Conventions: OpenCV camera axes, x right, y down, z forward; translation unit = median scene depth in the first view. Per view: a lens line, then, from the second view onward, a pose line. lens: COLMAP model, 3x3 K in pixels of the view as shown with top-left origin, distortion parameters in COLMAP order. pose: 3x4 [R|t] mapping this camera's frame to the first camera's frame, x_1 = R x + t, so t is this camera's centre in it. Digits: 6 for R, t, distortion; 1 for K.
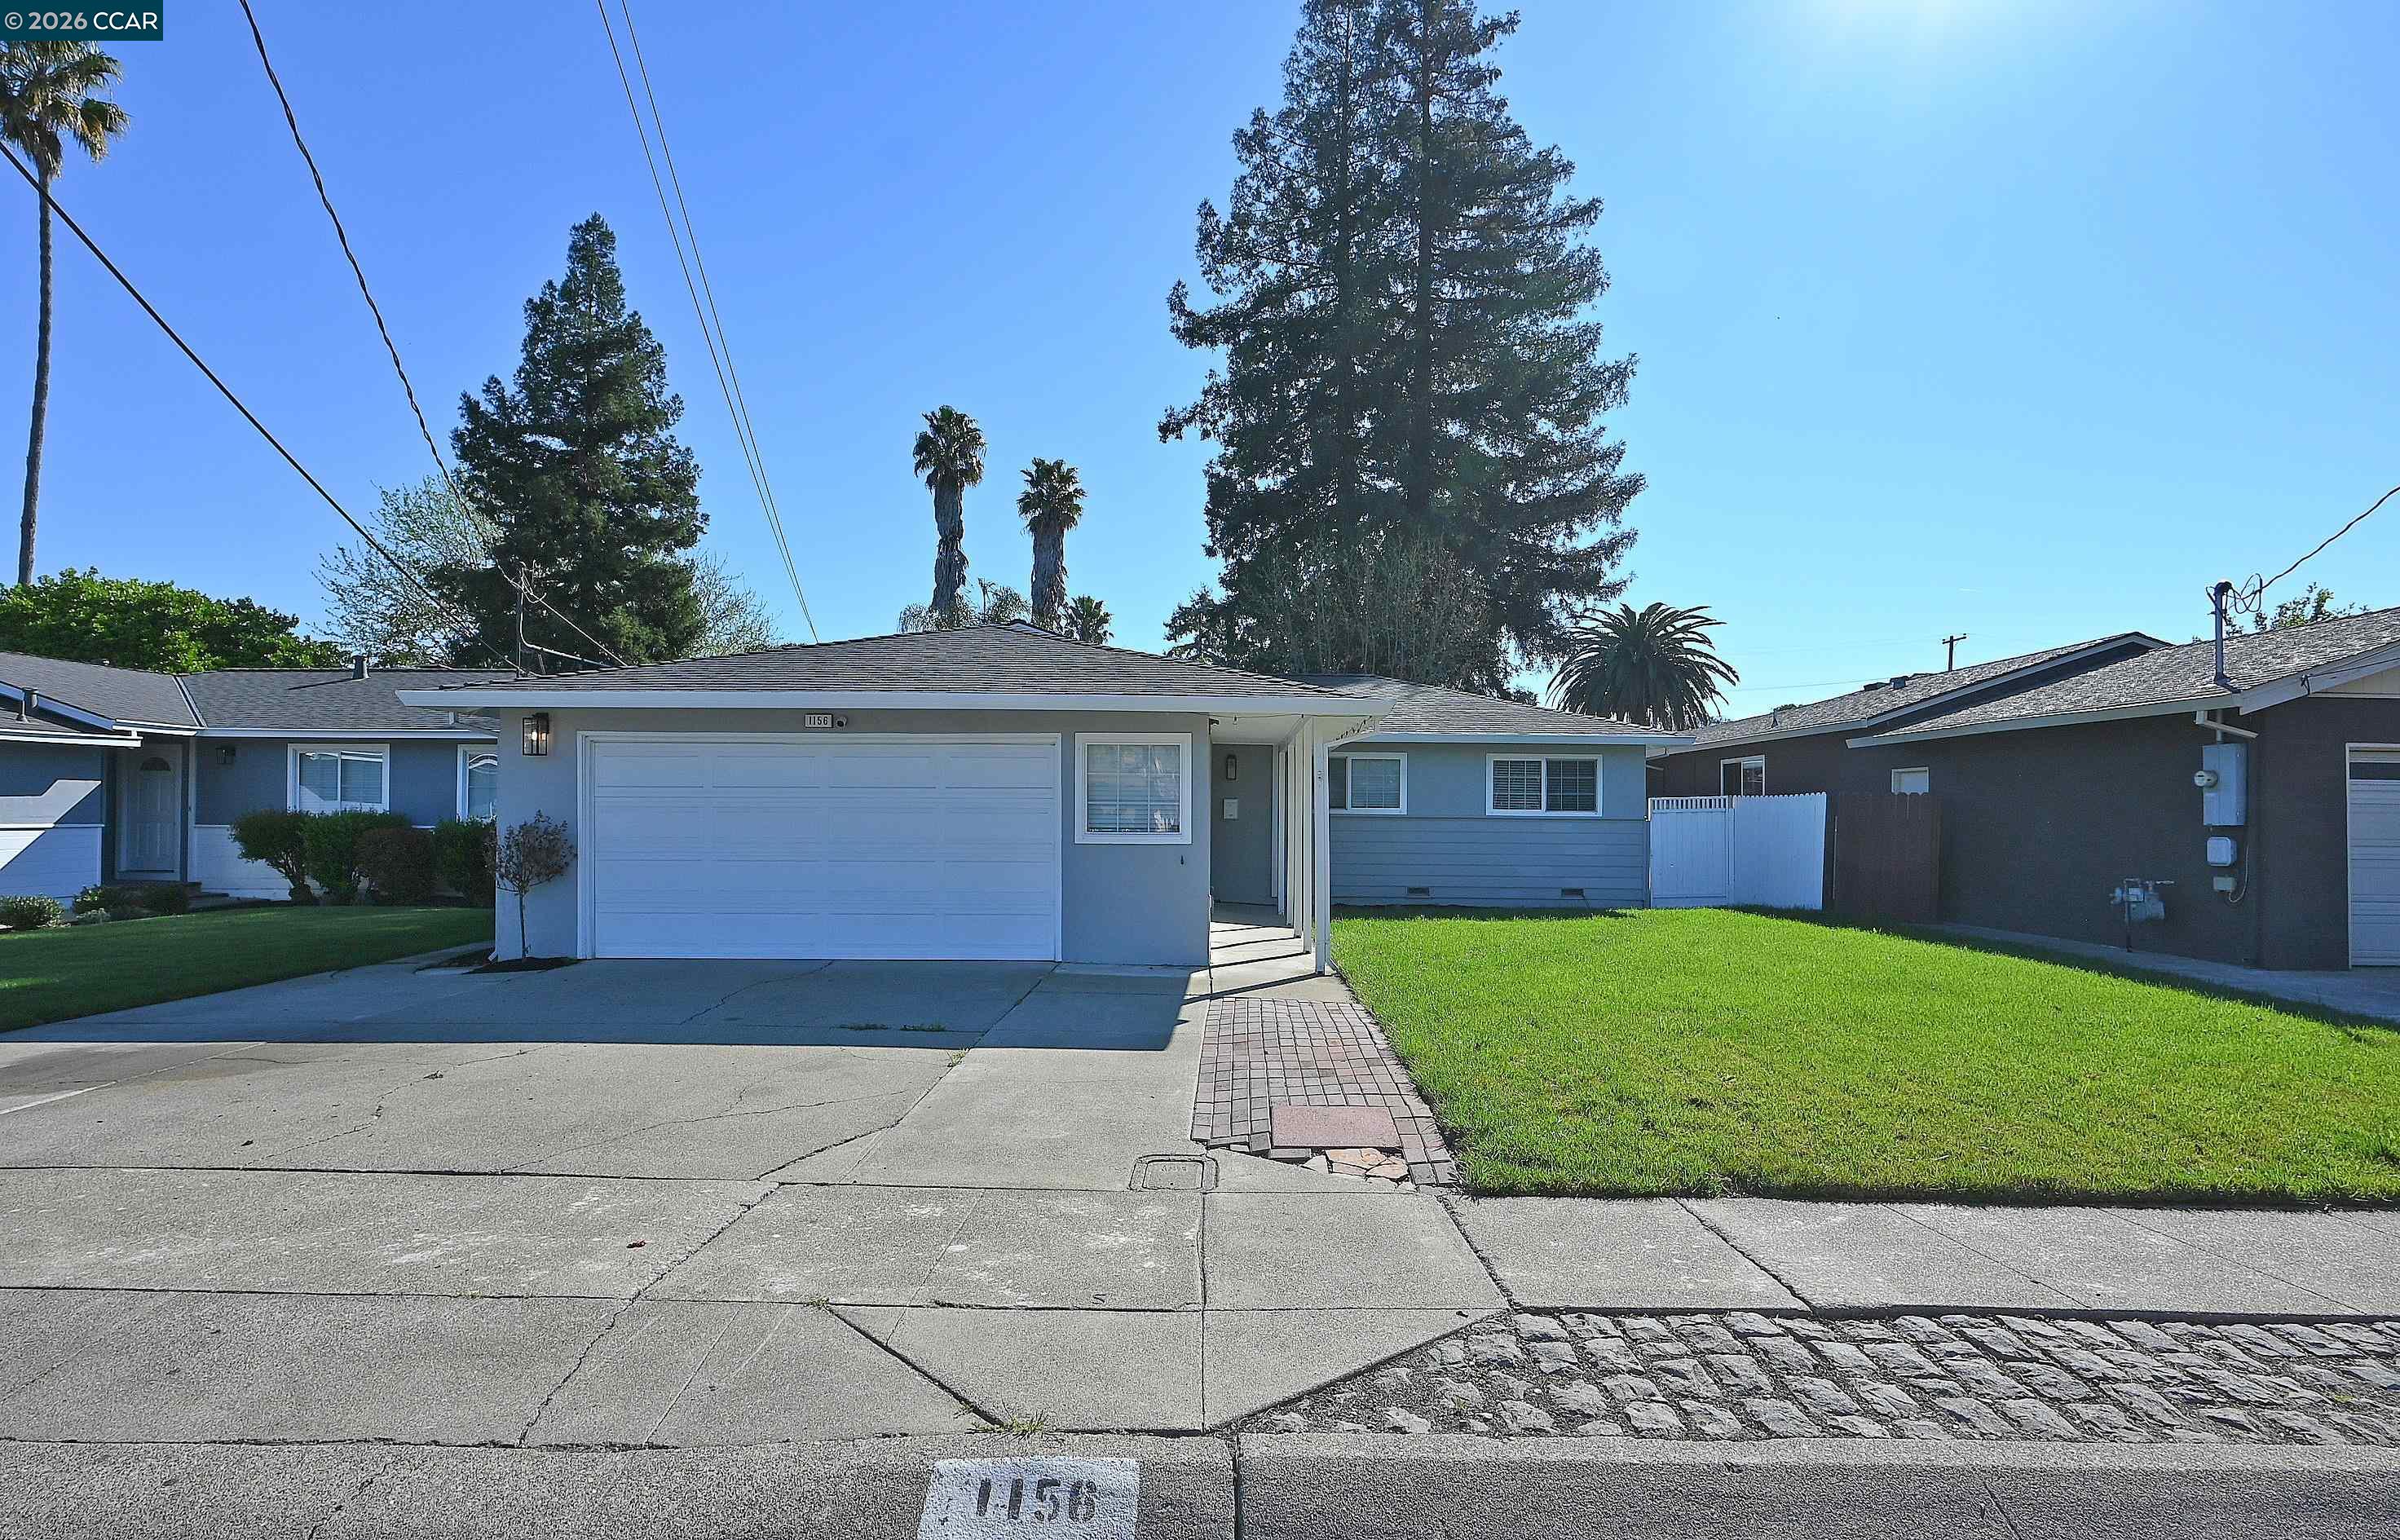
lens RADIAL K [[1415.2, 0, 1200.0], [0, 1415.2, 770.0], [0, 0, 1]] dist [-0.016228, 0.000472]
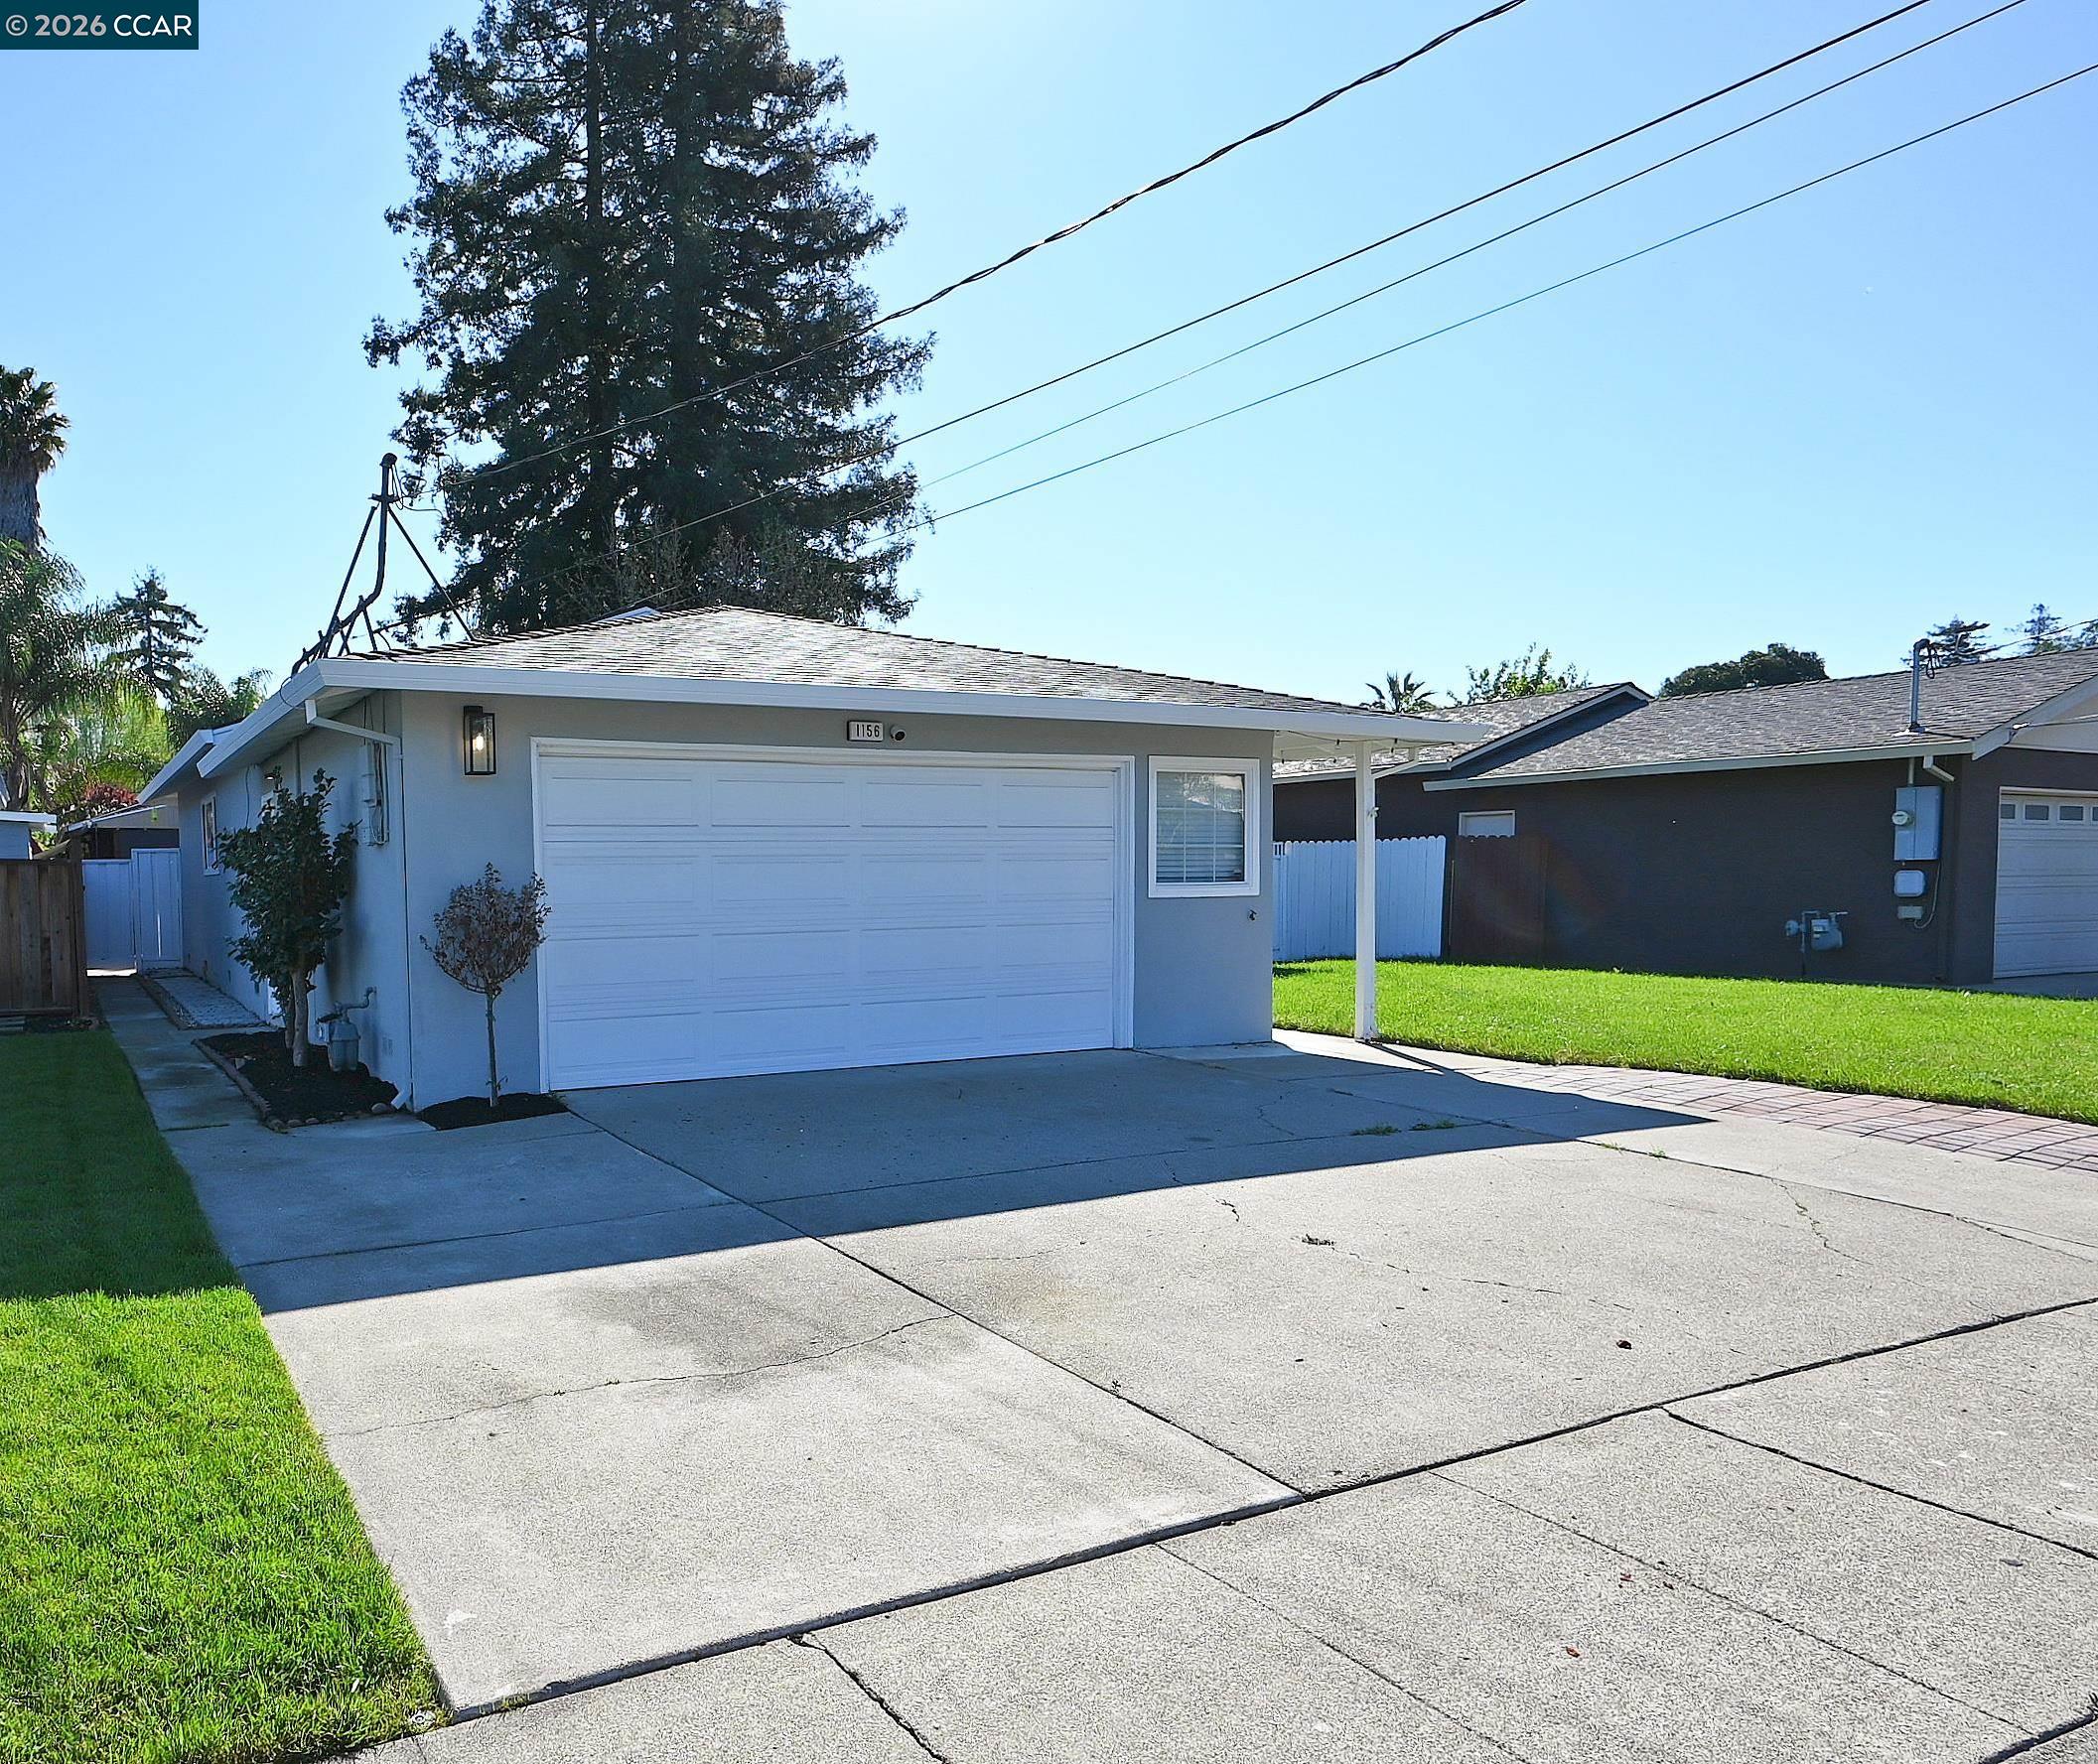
lens RADIAL K [[1669.7, 0, 1048.0], [0, 1669.7, 976.0], [0, 0, 1]] dist [-0.005941, 0.002881]
pose [[0.865458, -0.046799, 0.498791, -0.360799], [0.001251, 0.995826, 0.091262, 0.006428], [-0.500980, -0.078359, 0.861904, 0.134156]]
